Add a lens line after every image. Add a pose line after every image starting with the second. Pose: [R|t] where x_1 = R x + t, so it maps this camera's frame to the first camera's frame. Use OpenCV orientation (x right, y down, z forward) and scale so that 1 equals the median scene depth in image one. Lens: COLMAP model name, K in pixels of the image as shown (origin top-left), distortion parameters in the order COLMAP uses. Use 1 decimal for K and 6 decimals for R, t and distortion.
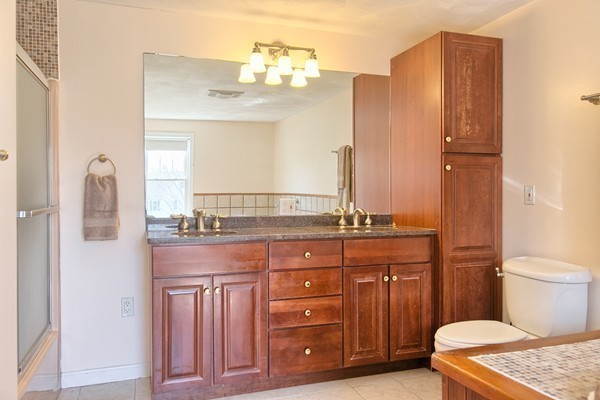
lens RADIAL K [[454.7, 0, 299.1], [0, 454.7, 199.9], [0, 0, 1]] dist [0.013331, -0.002944]
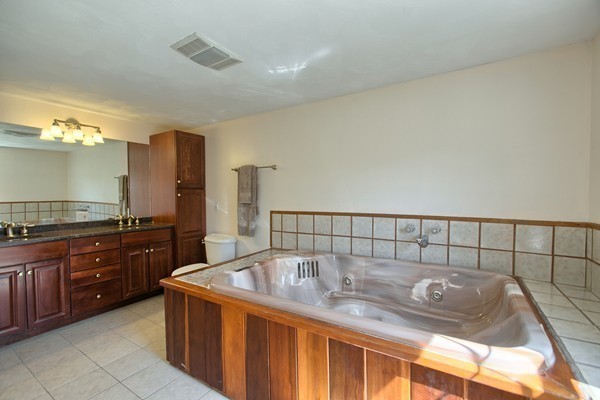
lens RADIAL K [[268.6, 0, 297.2], [0, 268.6, 201.0], [0, 0, 1]] dist [0.003775, 0.001942]
pose [[0.791278, -0.019972, 0.611130, -0.003737], [0.008427, 0.999728, 0.021761, -0.064639], [-0.611398, -0.012069, 0.791231, -0.324669]]
